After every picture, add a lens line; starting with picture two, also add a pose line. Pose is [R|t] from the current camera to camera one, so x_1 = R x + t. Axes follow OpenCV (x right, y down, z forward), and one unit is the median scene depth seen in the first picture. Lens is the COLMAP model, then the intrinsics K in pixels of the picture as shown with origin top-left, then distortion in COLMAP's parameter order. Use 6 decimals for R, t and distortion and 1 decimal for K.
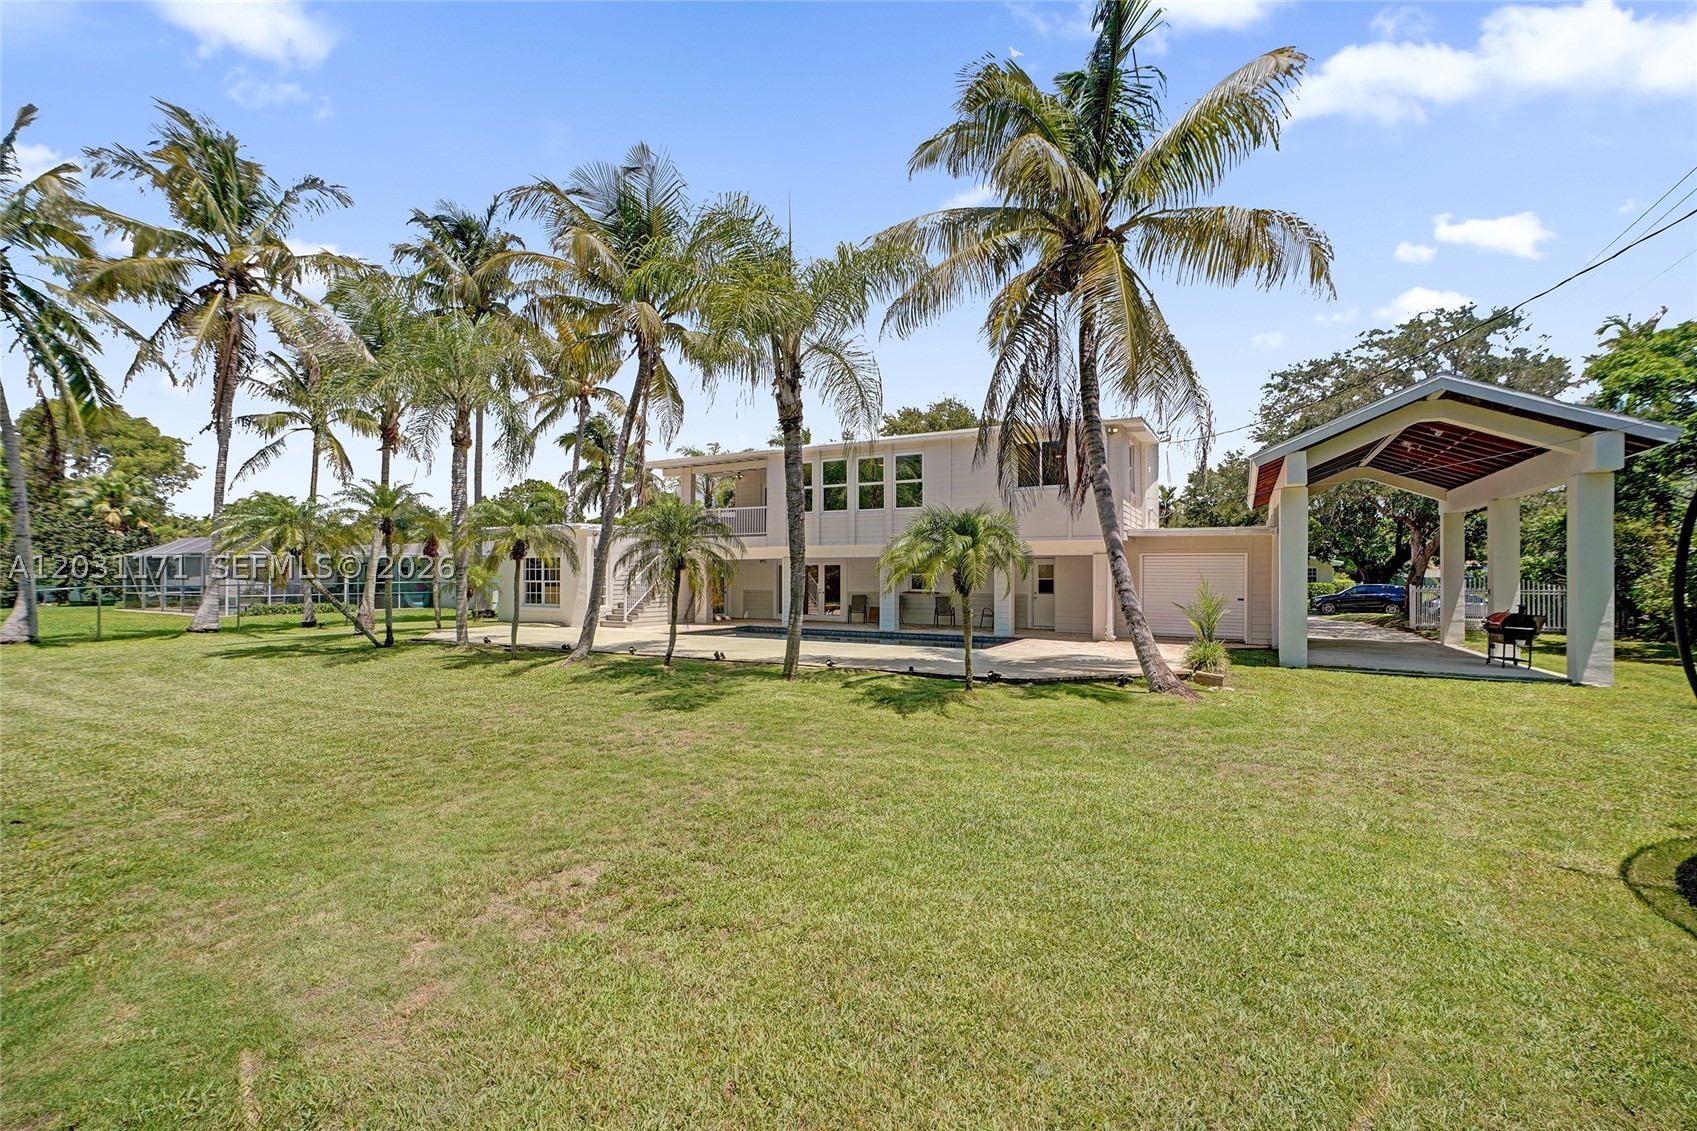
lens RADIAL K [[746.6, 0, 846.2], [0, 746.6, 568.4], [0, 0, 1]] dist [0.000382, 0.000171]
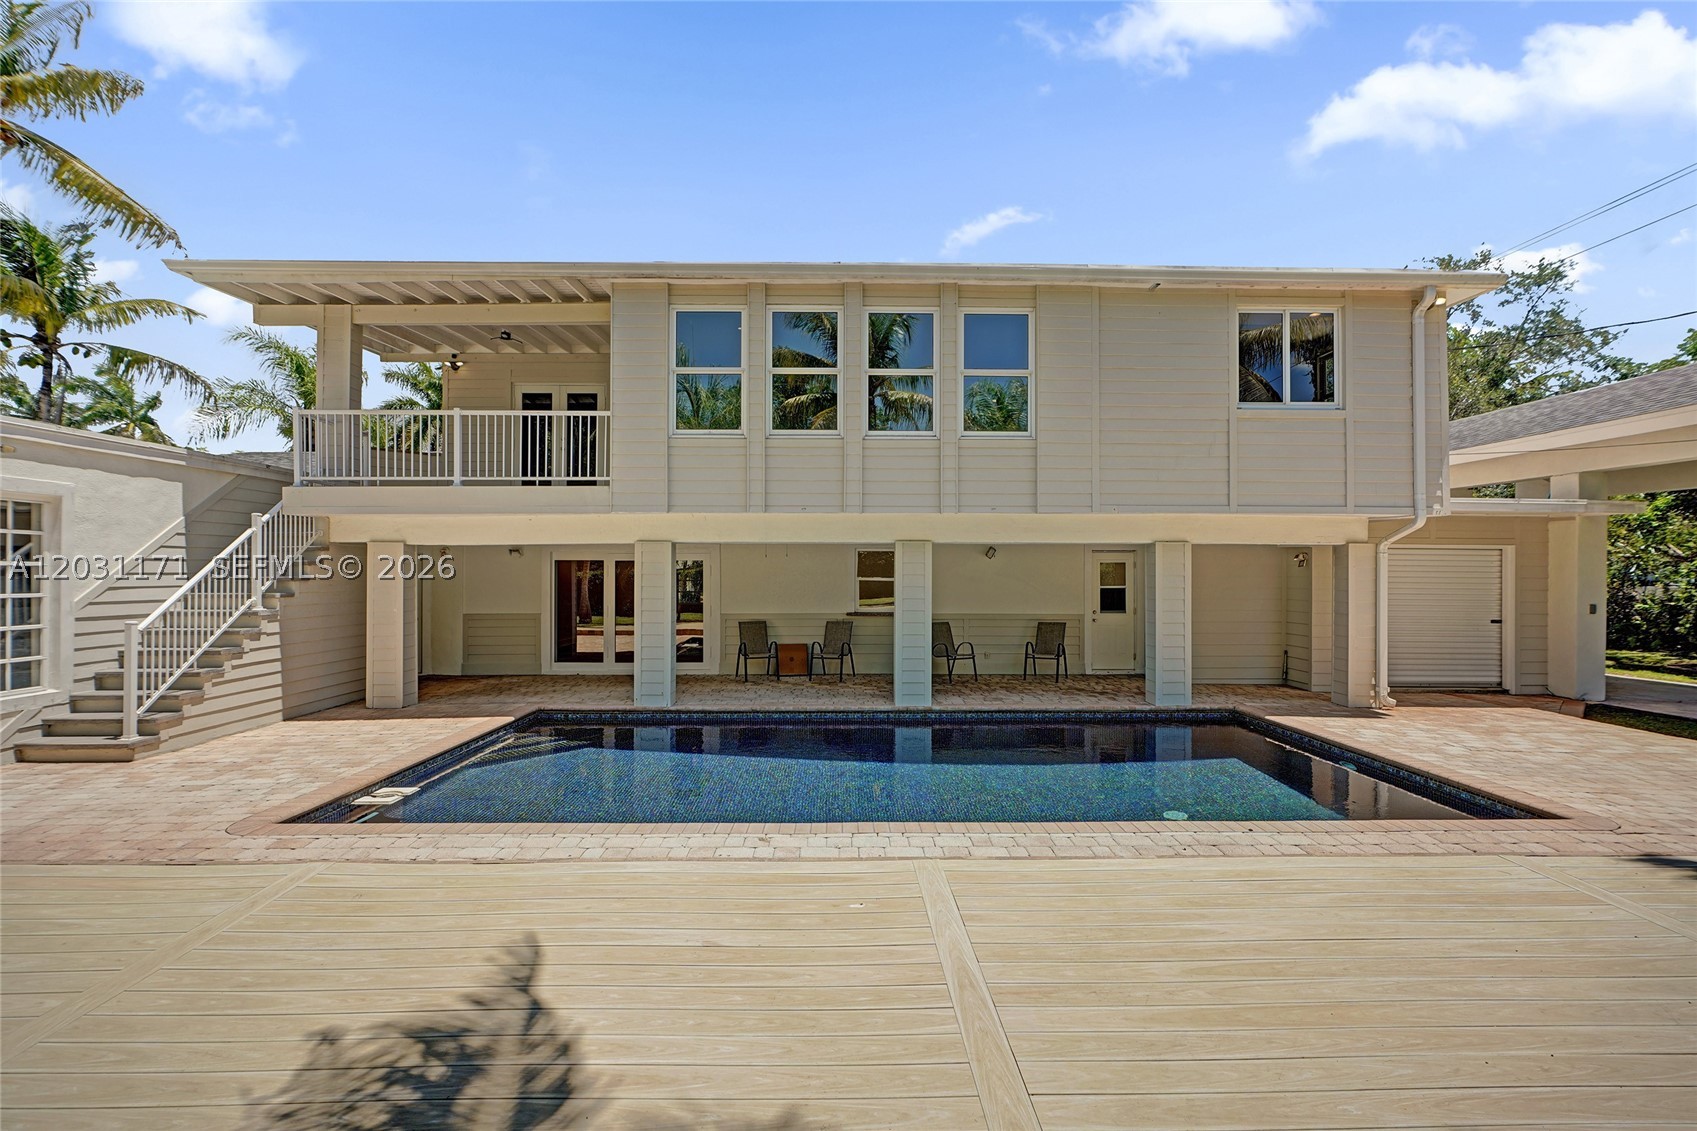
lens RADIAL K [[746.6, 0, 846.6], [0, 746.6, 572.8], [0, 0, 1]] dist [0.000382, 0.000171]
pose [[0.866697, 0.001888, 0.498831, -0.210059], [-0.004007, 0.999987, 0.003178, 0.001386], [-0.498819, -0.004753, 0.866693, 0.635002]]
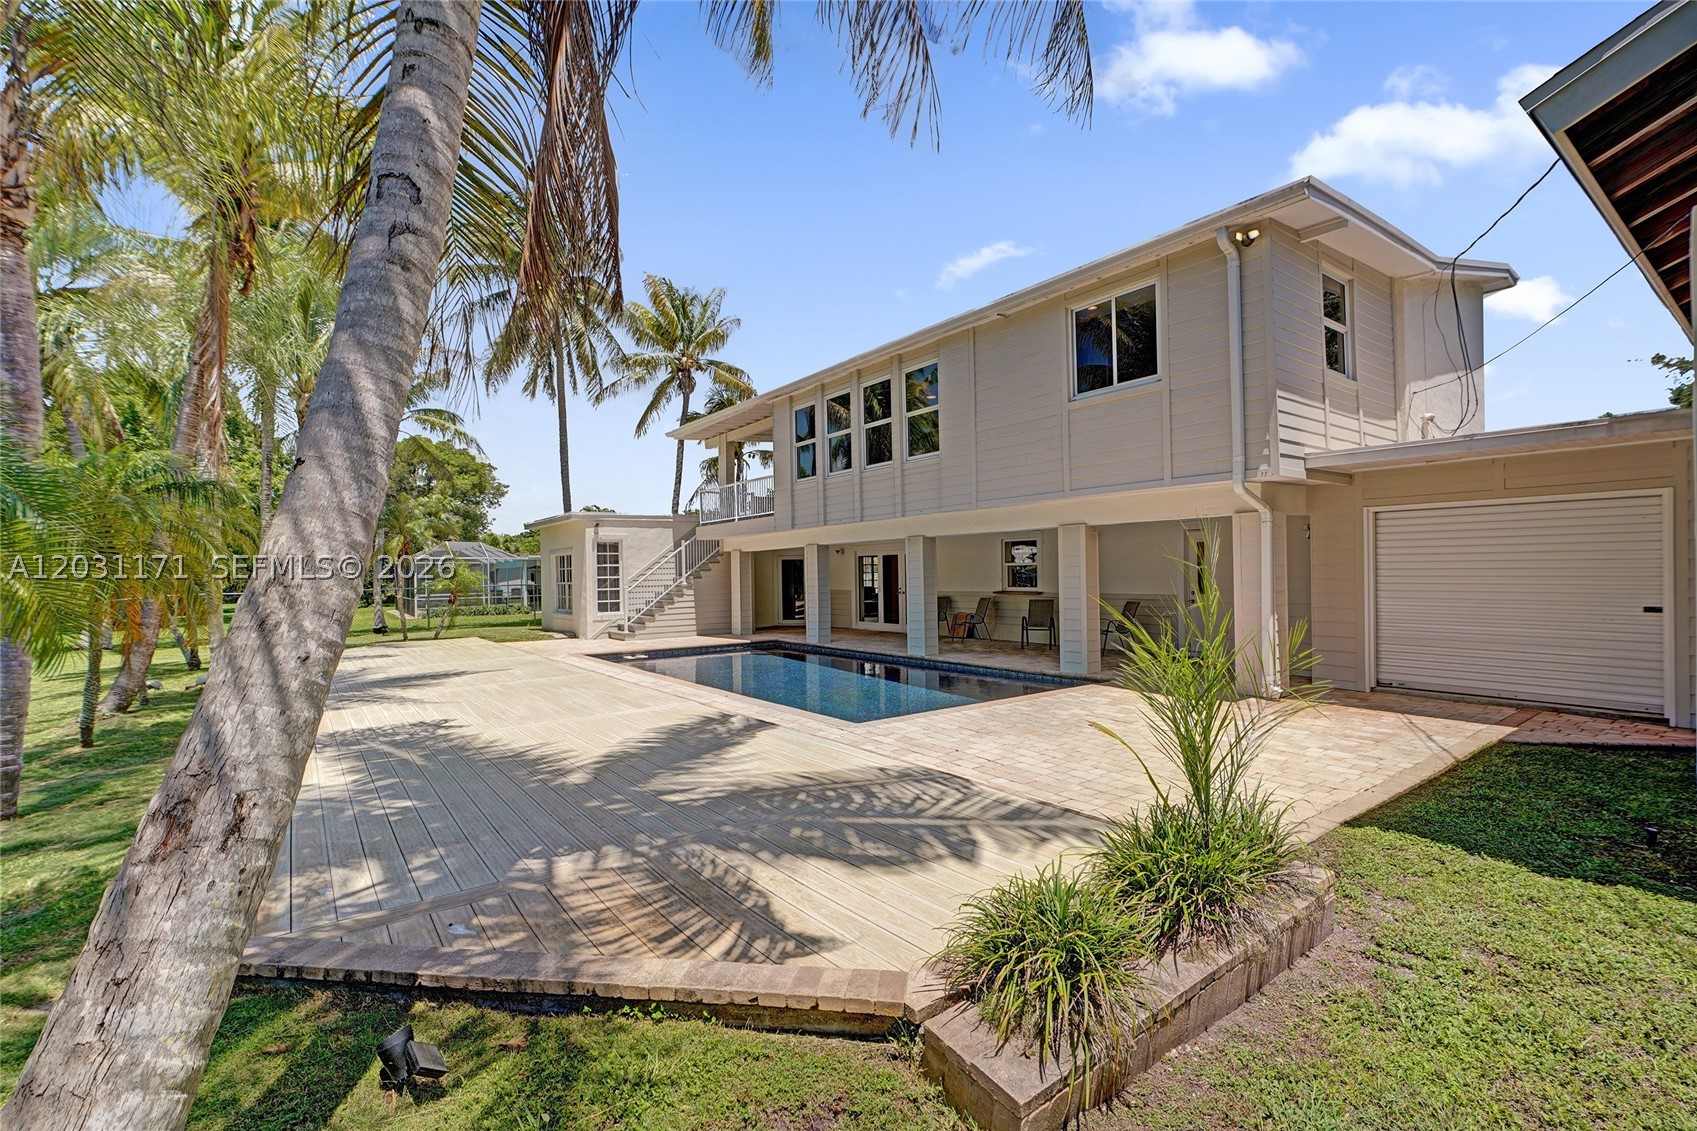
lens RADIAL K [[746.6, 0, 843.5], [0, 746.6, 570.2], [0, 0, 1]] dist [0.000382, 0.000171]
pose [[0.908016, -0.019621, -0.418475, 0.267565], [0.023514, 0.999715, 0.004146, 0.008144], [0.418275, -0.013605, 0.908219, 0.406587]]
